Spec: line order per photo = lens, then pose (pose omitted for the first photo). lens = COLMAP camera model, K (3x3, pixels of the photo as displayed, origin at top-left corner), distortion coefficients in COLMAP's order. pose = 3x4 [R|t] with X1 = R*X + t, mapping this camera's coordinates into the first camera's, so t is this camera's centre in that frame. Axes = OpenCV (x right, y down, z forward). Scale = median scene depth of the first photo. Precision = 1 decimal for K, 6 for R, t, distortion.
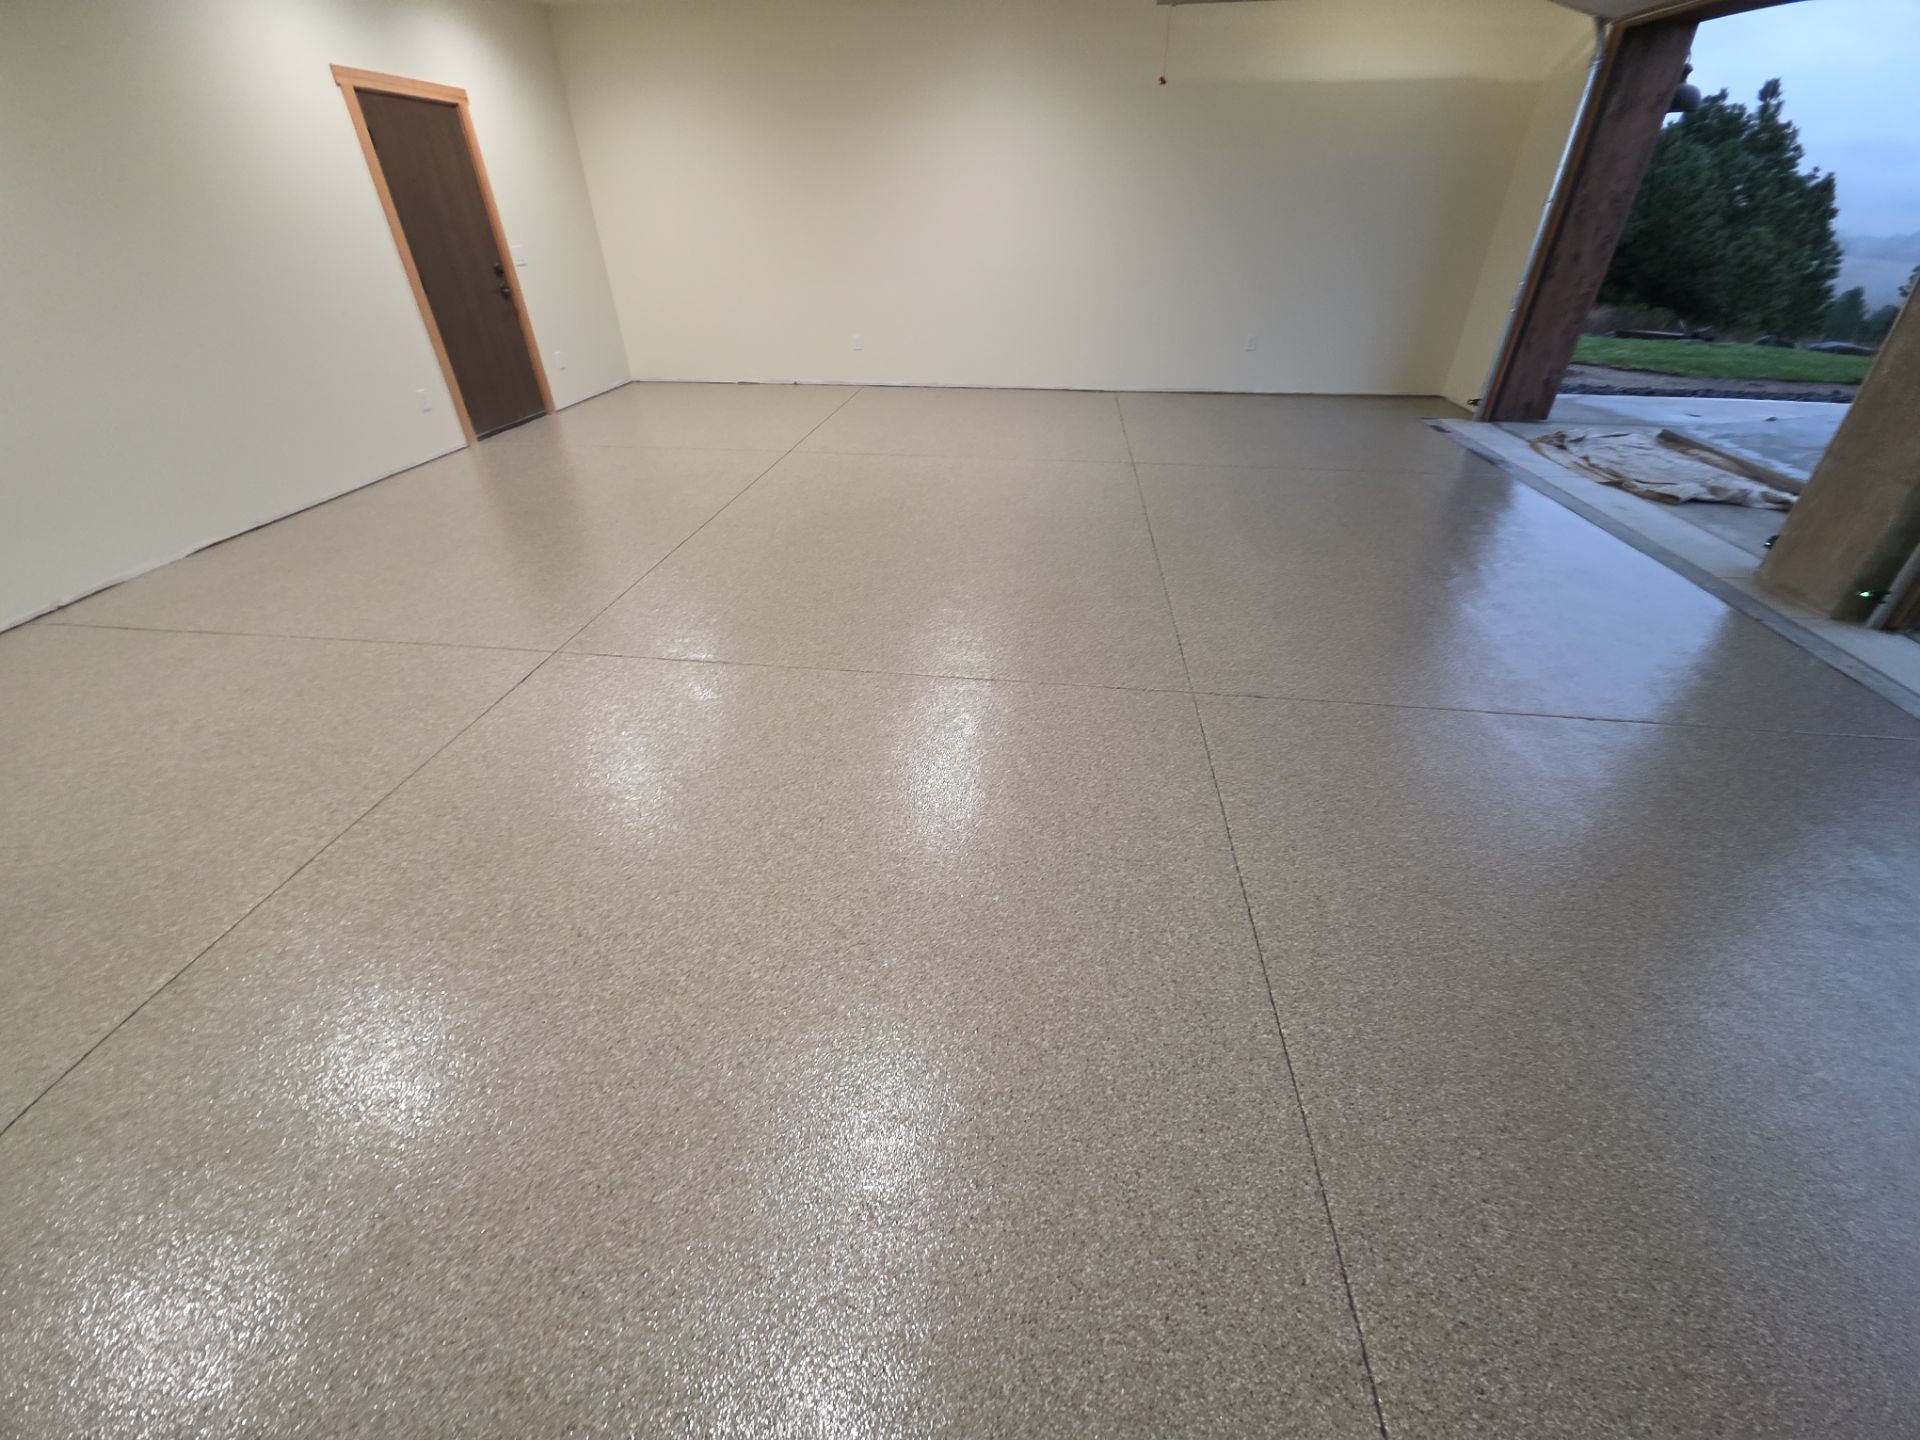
lens RADIAL K [[761.6, 0, 955.2], [0, 761.6, 715.4], [0, 0, 1]] dist [0.016218, -0.008901]
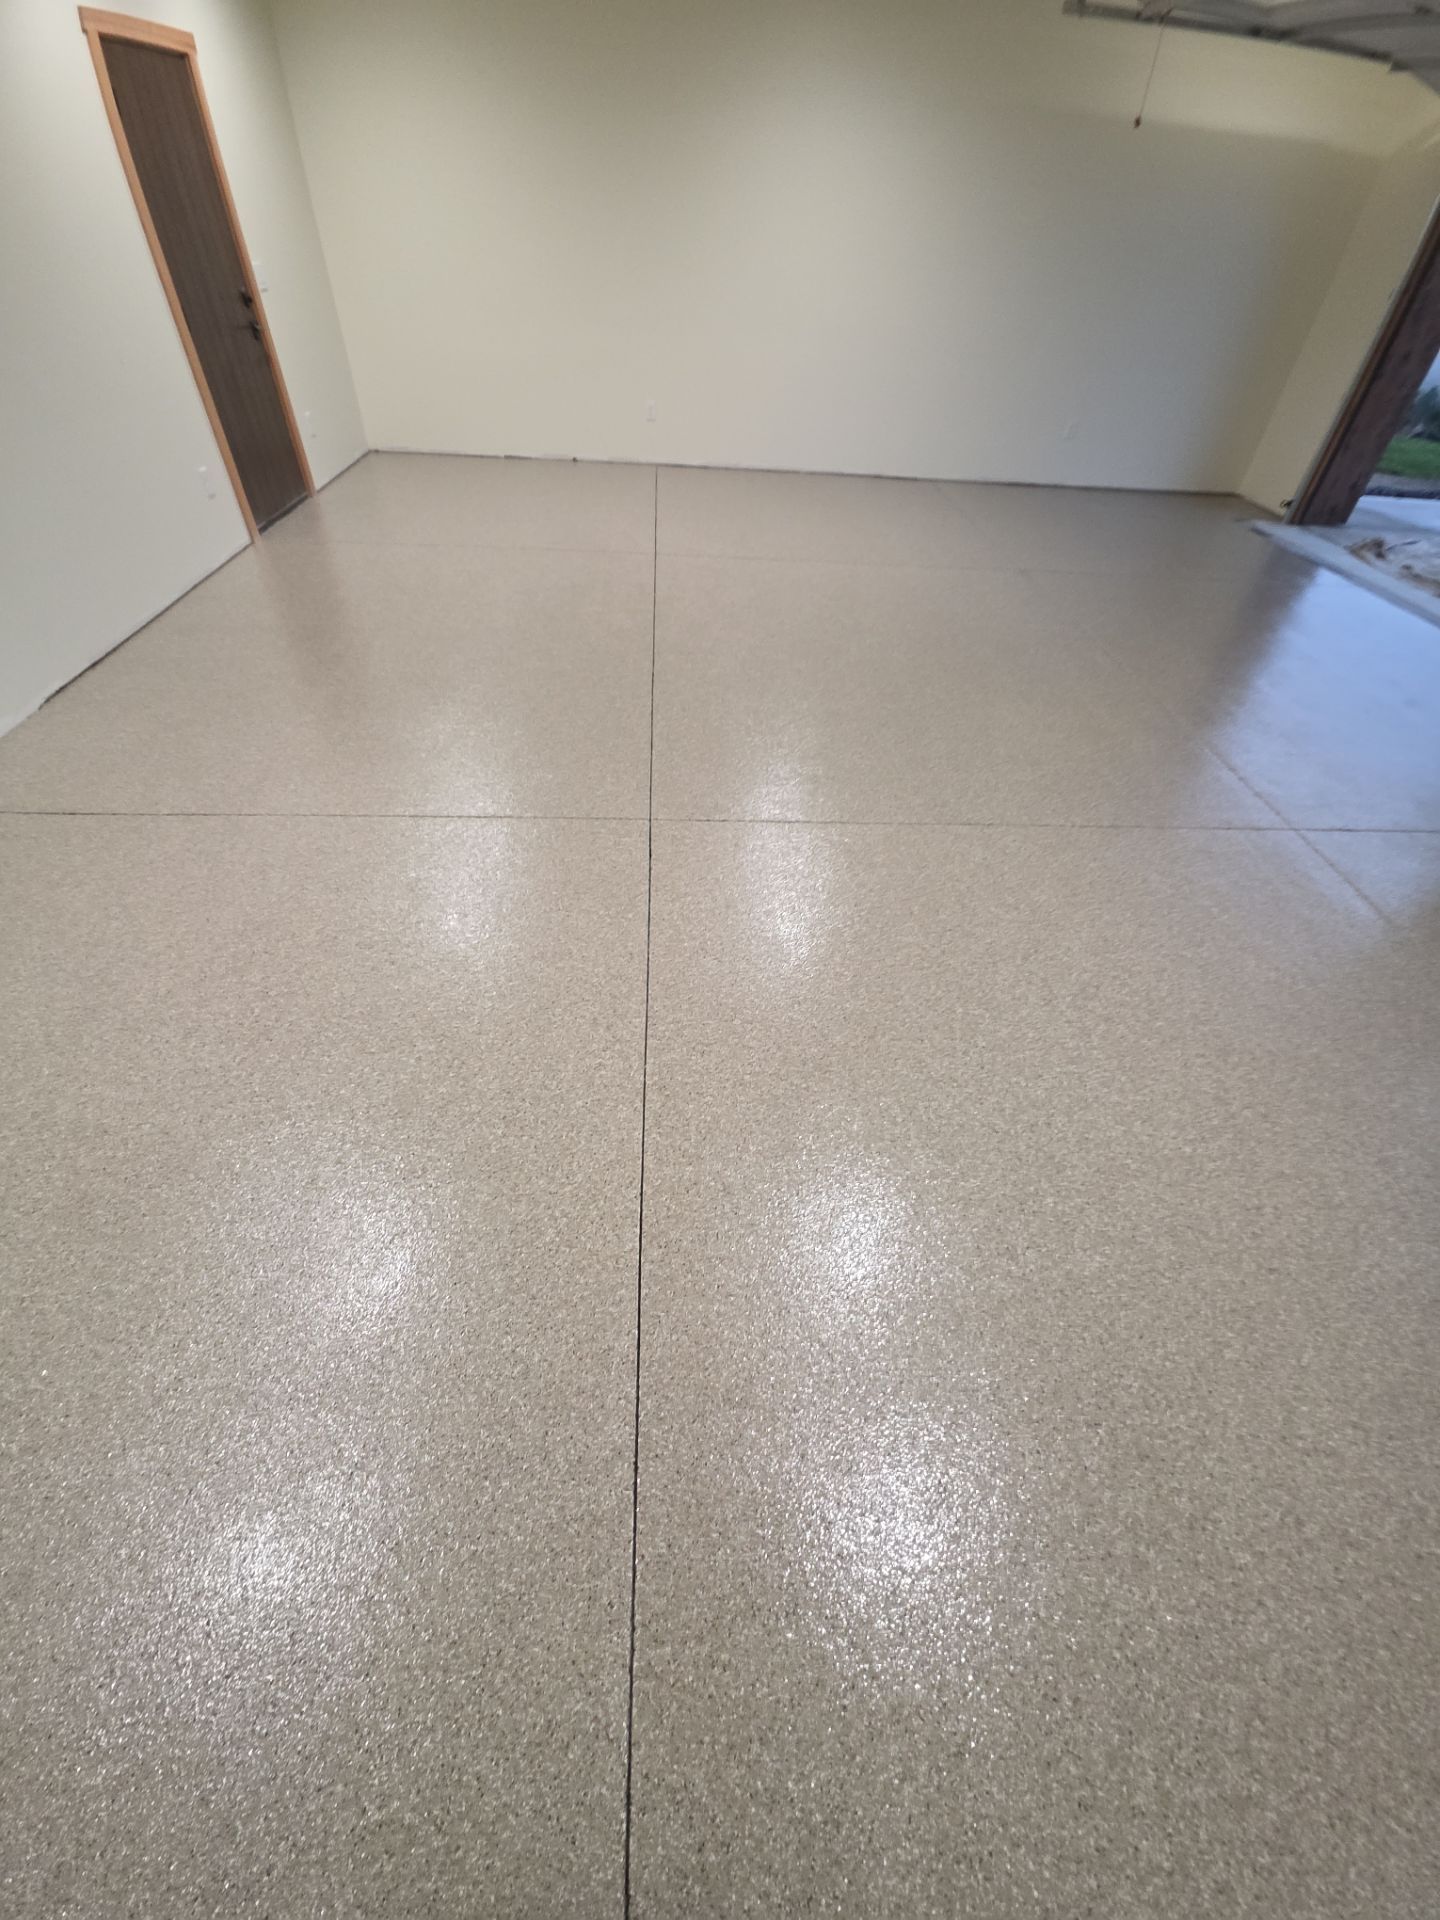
lens RADIAL K [[761.6, 0, 724.0], [0, 761.6, 951.2], [0, 0, 1]] dist [0.016218, -0.008901]
pose [[0.981053, -0.083406, 0.174867, -0.341621], [0.051248, 0.982158, 0.180942, -0.049658], [-0.186839, -0.168552, 0.967823, 0.046449]]
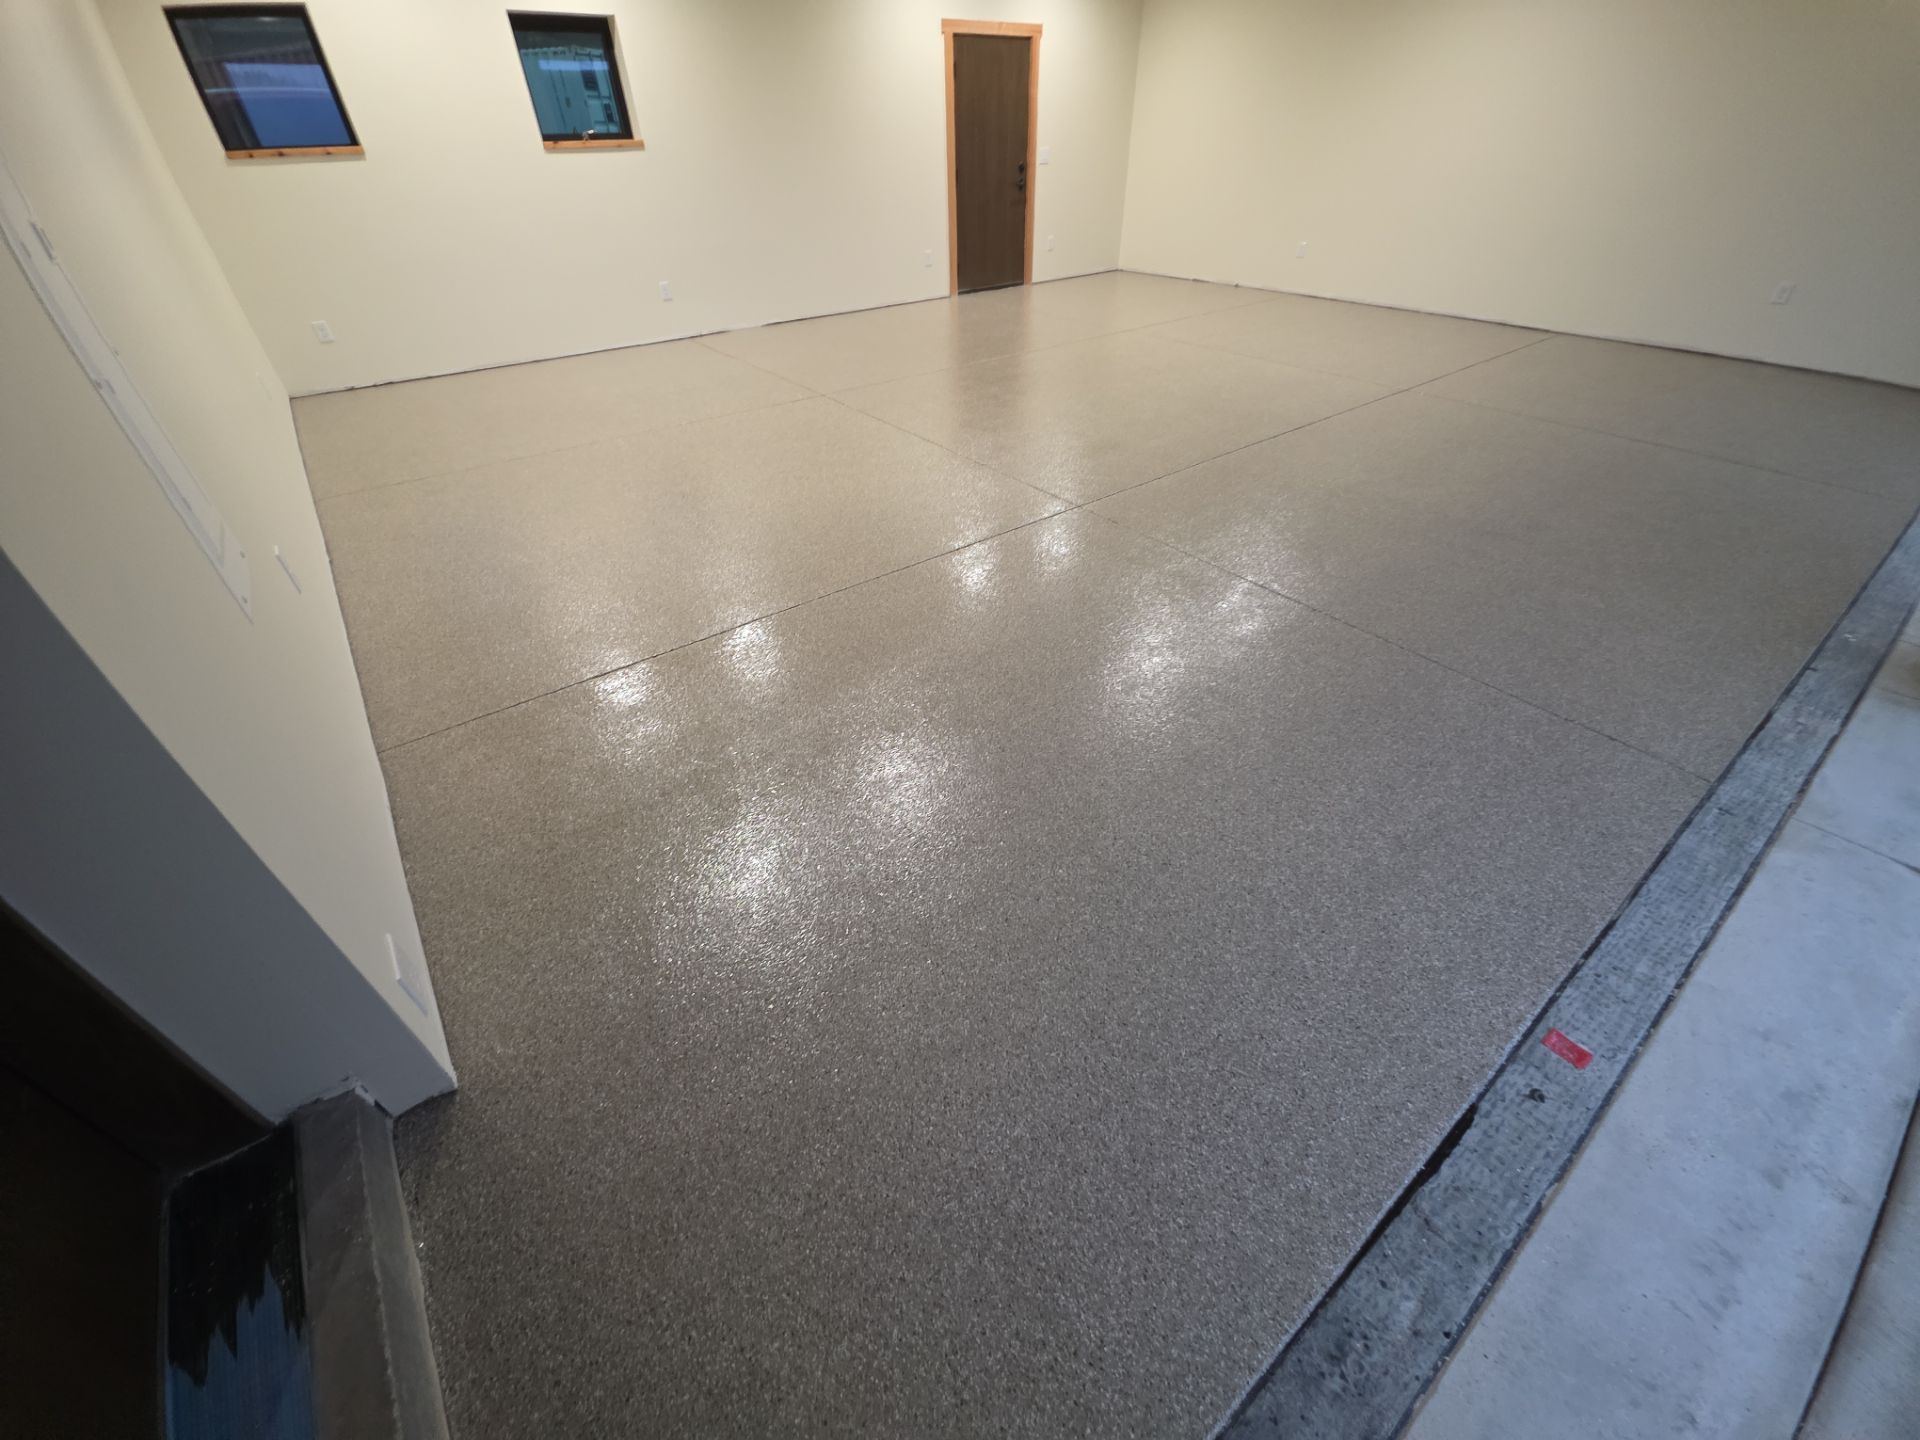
lens RADIAL K [[761.6, 0, 955.2], [0, 761.6, 715.4], [0, 0, 1]] dist [0.016218, -0.008901]
pose [[0.702674, 0.429318, -0.567393, 0.539833], [-0.379788, 0.900655, 0.211142, 0.050207], [0.601673, 0.067125, 0.795917, -0.082497]]
